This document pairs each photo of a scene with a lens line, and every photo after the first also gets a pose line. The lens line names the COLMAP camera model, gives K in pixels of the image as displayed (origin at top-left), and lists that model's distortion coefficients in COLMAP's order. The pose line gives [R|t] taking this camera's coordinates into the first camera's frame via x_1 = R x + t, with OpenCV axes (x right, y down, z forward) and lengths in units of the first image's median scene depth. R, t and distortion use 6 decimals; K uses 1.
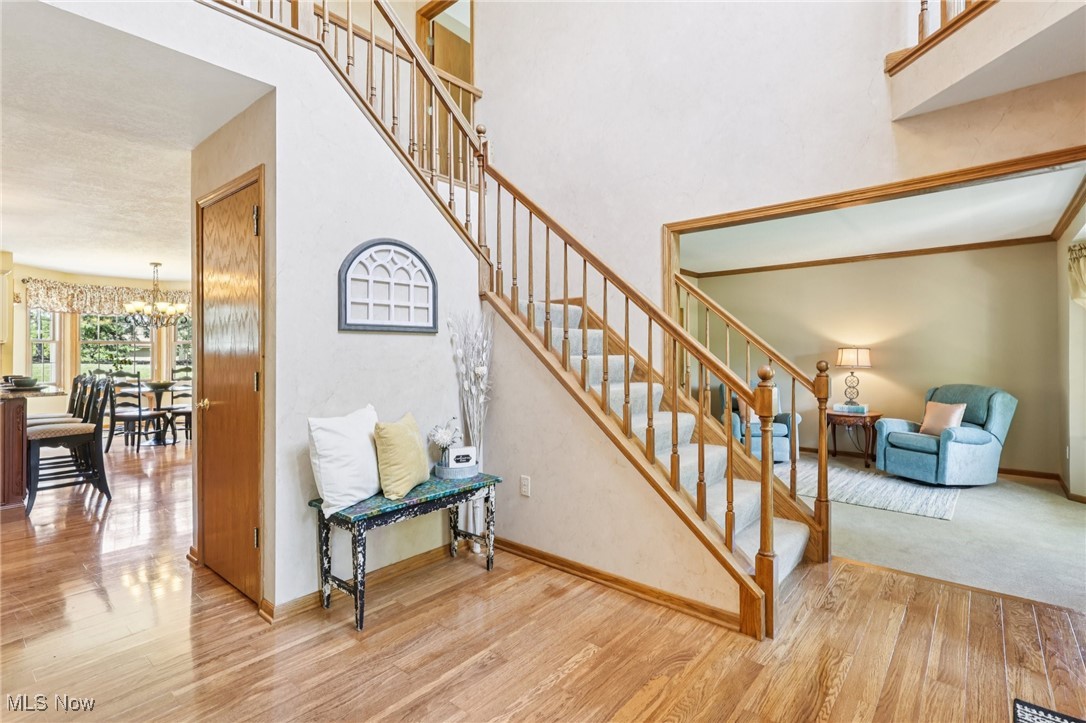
lens RADIAL K [[510.5, 0, 547.3], [0, 510.5, 353.9], [0, 0, 1]] dist [-0.003402, 0.000289]
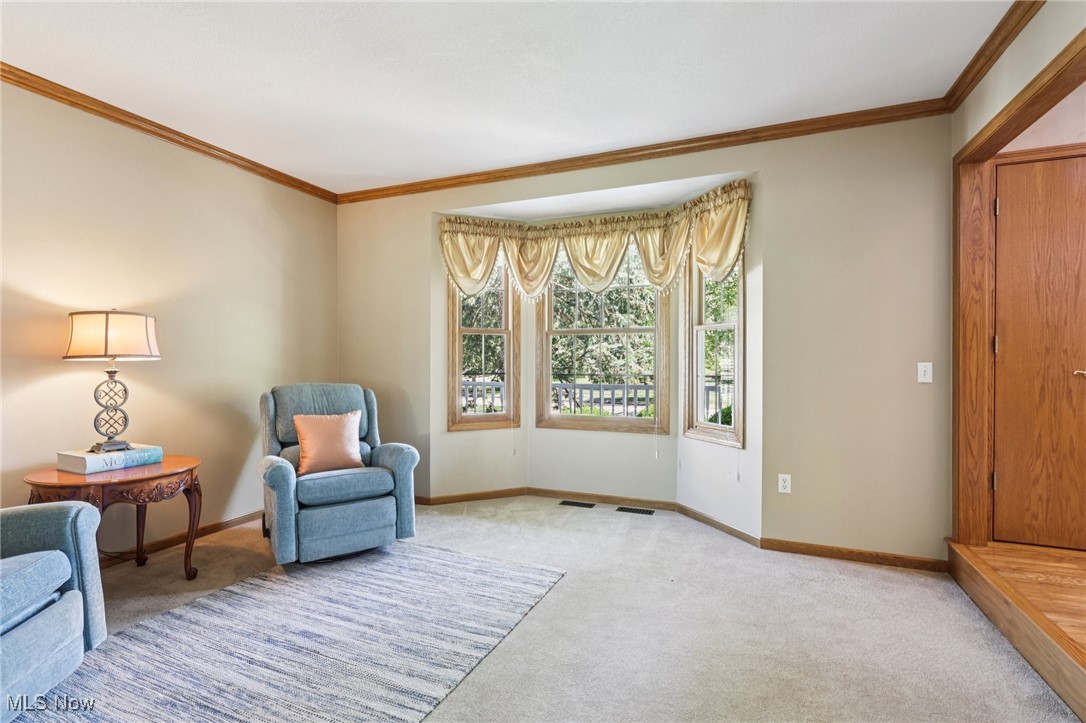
lens RADIAL K [[510.5, 0, 537.0], [0, 510.5, 361.6], [0, 0, 1]] dist [-0.003402, 0.000289]
pose [[-0.291959, 0.000334, 0.956431, 0.117377], [0.005304, 0.999985, 0.001270, 0.034643], [-0.956416, 0.005444, -0.291956, 0.952817]]
